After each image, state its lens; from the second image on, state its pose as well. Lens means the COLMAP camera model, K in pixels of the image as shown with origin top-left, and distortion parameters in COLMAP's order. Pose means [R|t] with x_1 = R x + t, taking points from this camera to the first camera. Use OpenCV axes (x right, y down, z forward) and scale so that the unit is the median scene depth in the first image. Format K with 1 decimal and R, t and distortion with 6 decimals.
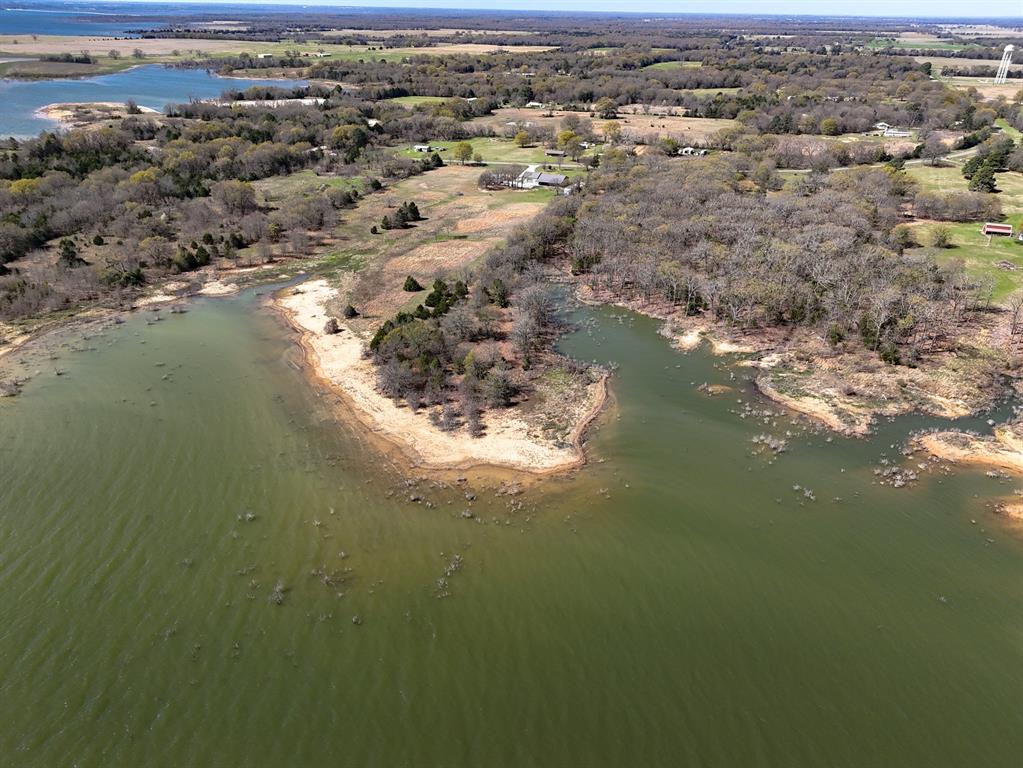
lens RADIAL K [[751.5, 0, 512.5], [0, 751.5, 382.9], [0, 0, 1]] dist [0.062759, -0.057108]
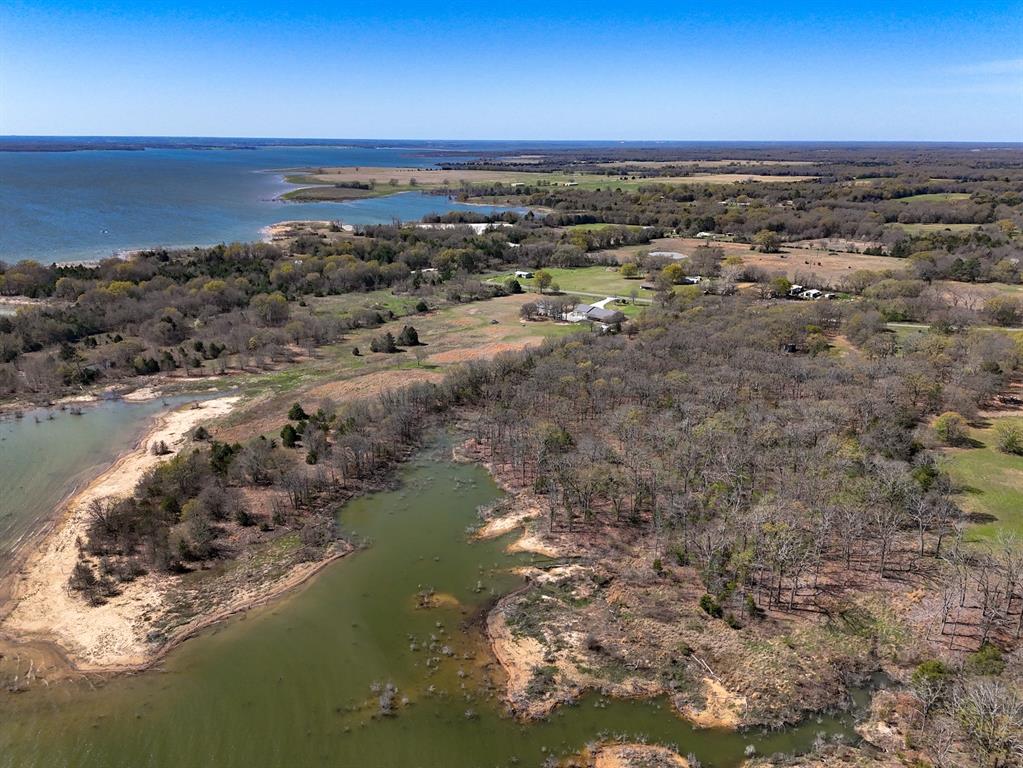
lens RADIAL K [[751.5, 0, 513.8], [0, 751.5, 383.4], [0, 0, 1]] dist [0.062759, -0.057108]
pose [[0.926213, 0.107233, -0.361428, 0.387449], [-0.159933, 0.979914, -0.119118, -0.083338], [0.341396, 0.168133, 0.924760, 0.183797]]
